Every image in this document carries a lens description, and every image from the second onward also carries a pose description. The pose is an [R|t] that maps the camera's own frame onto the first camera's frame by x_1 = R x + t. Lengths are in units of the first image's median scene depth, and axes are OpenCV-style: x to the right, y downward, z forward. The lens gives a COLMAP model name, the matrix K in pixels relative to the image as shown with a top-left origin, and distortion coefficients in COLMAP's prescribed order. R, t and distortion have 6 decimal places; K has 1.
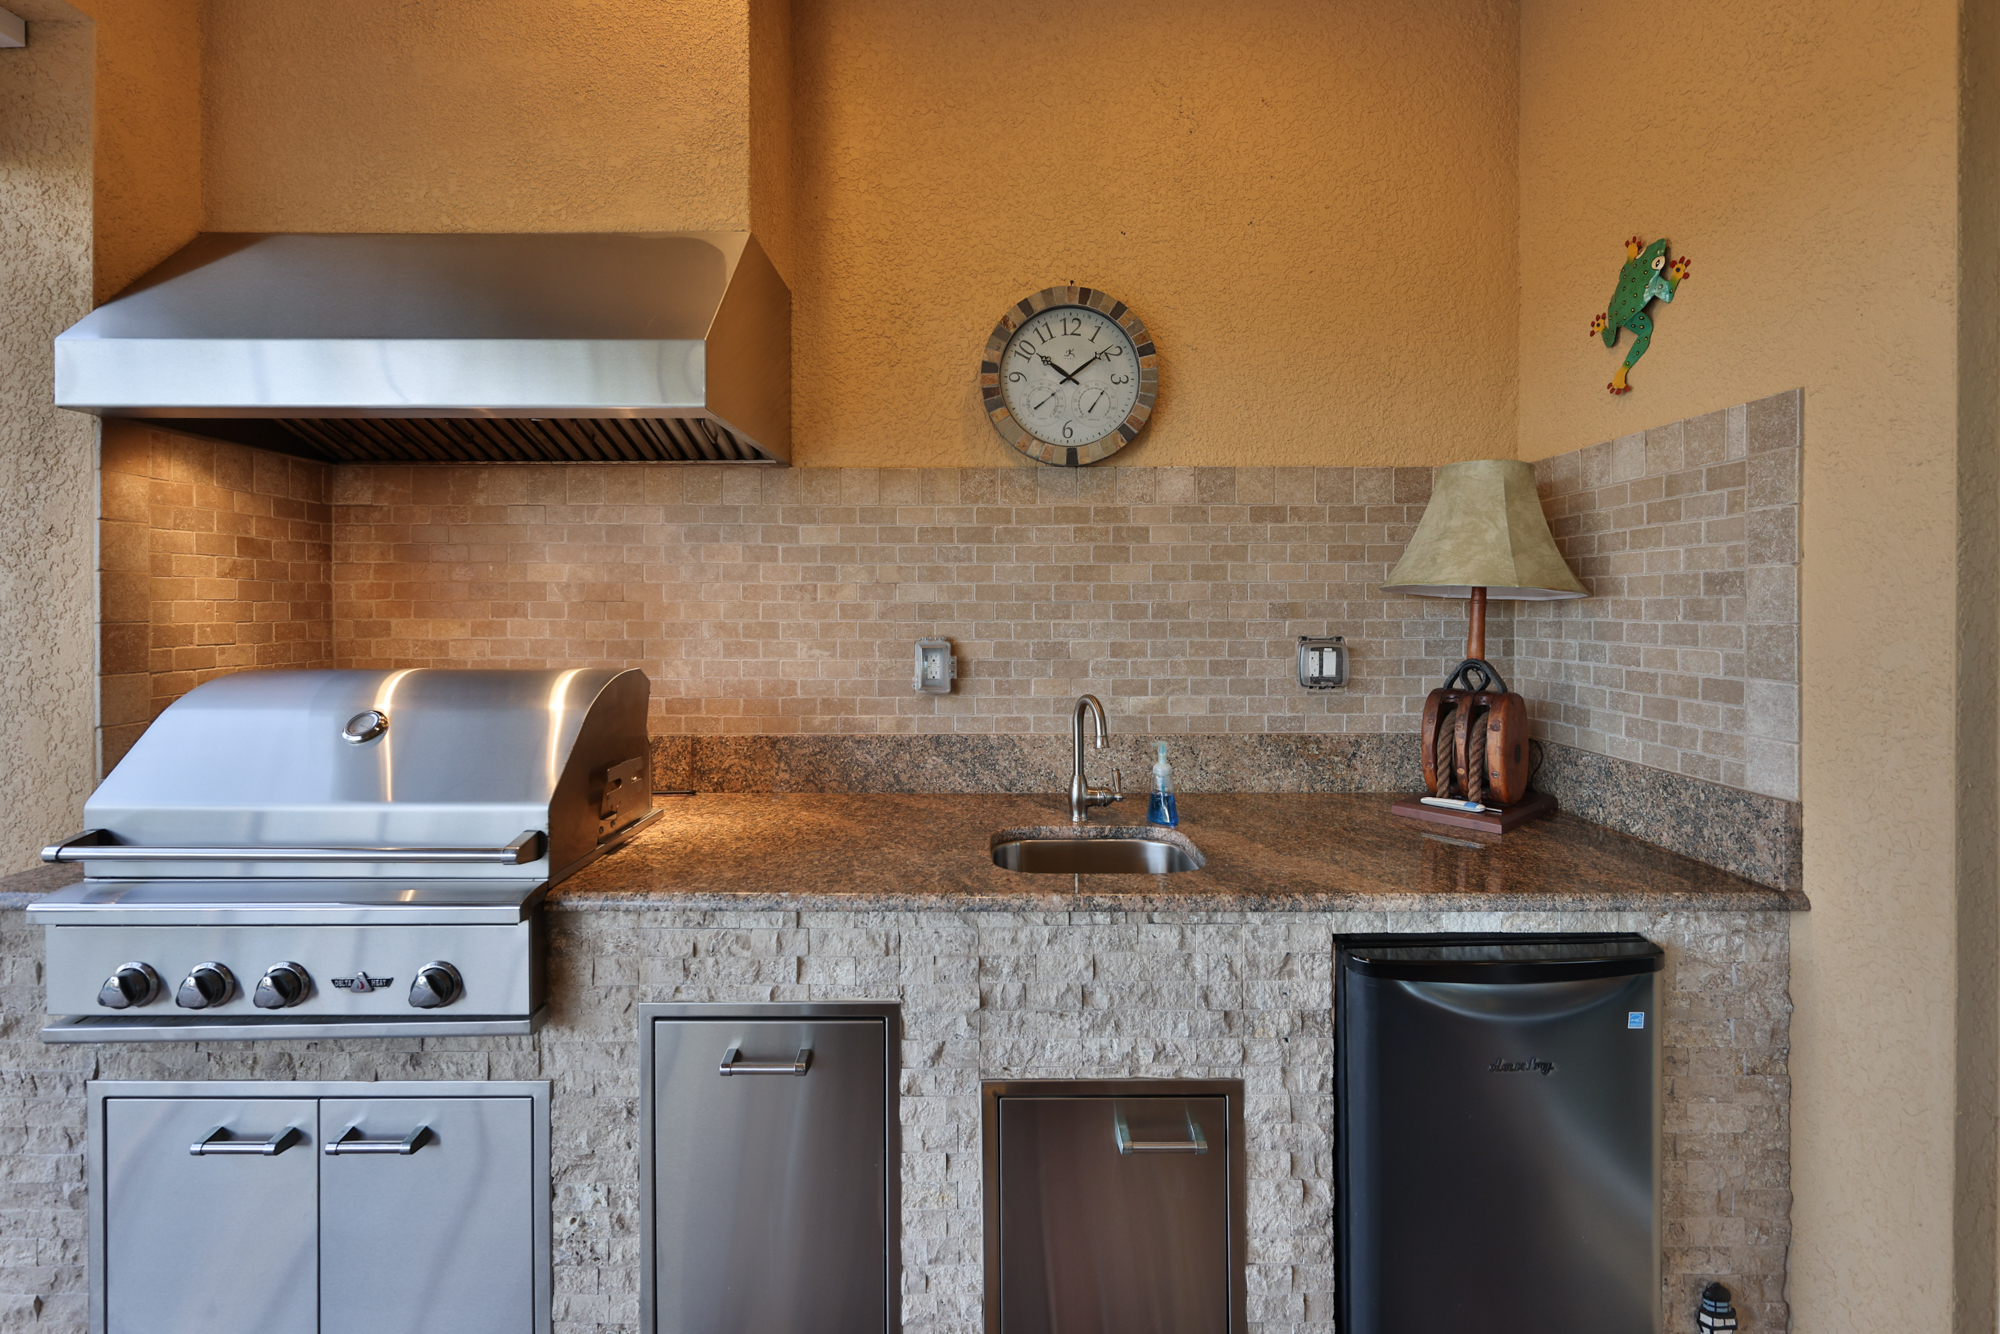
lens RADIAL K [[864.4, 0, 1000.5], [0, 864.4, 607.8], [0, 0, 1]] dist [-0.002061, 0.000019]
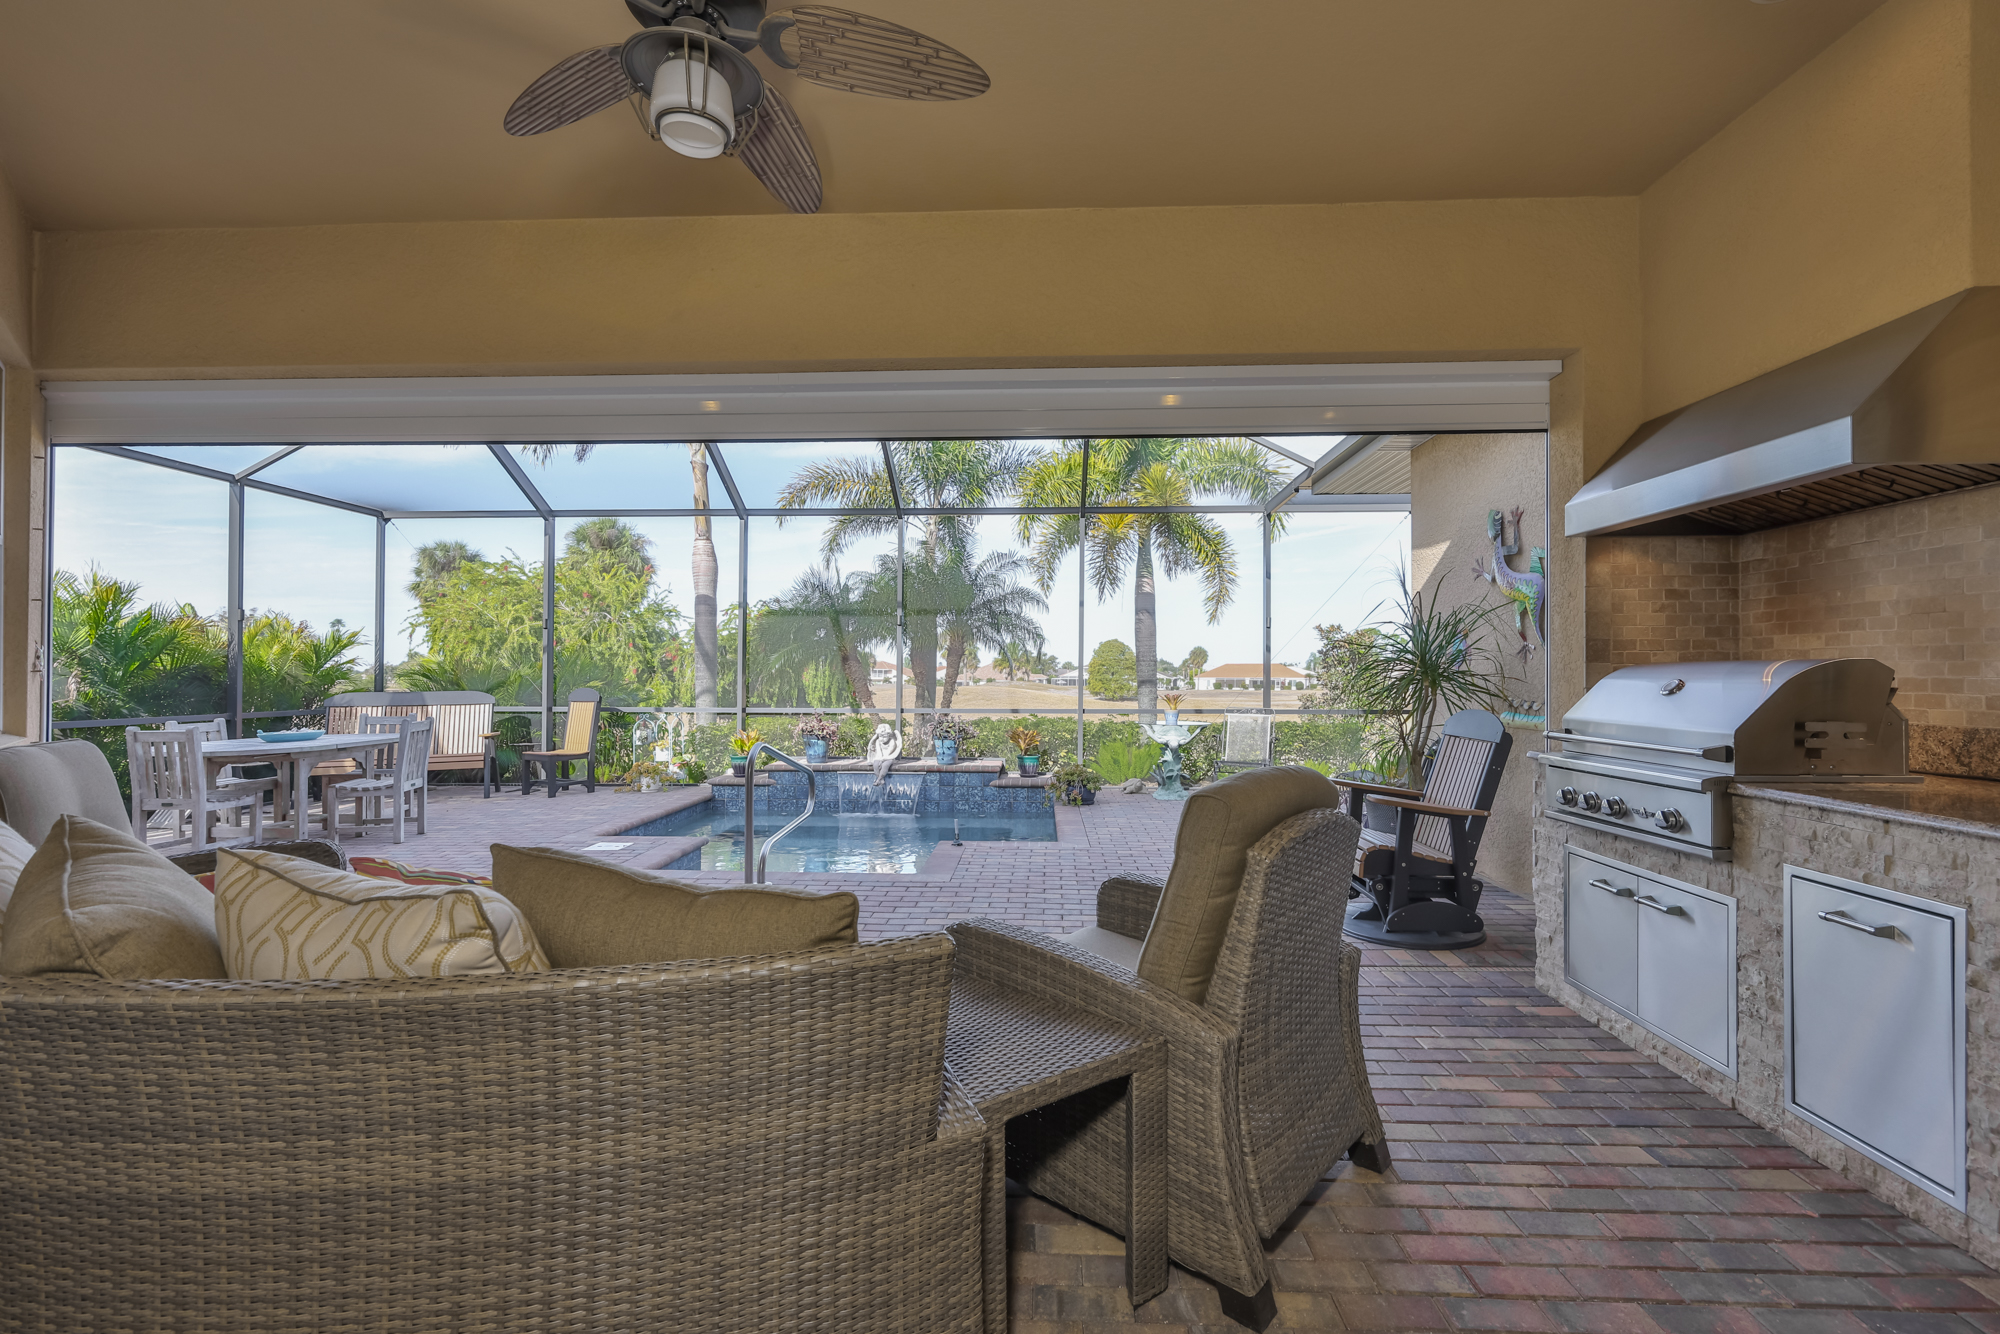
lens RADIAL K [[859.7, 0, 1000.0], [0, 859.7, 667.0], [0, 0, 1]] dist [0.024483, -0.000047]
pose [[-0.050600, -0.007324, -0.998692, 1.006663], [-0.008666, 0.999939, -0.006894, 0.105773], [0.998681, 0.008306, -0.050661, -0.266732]]
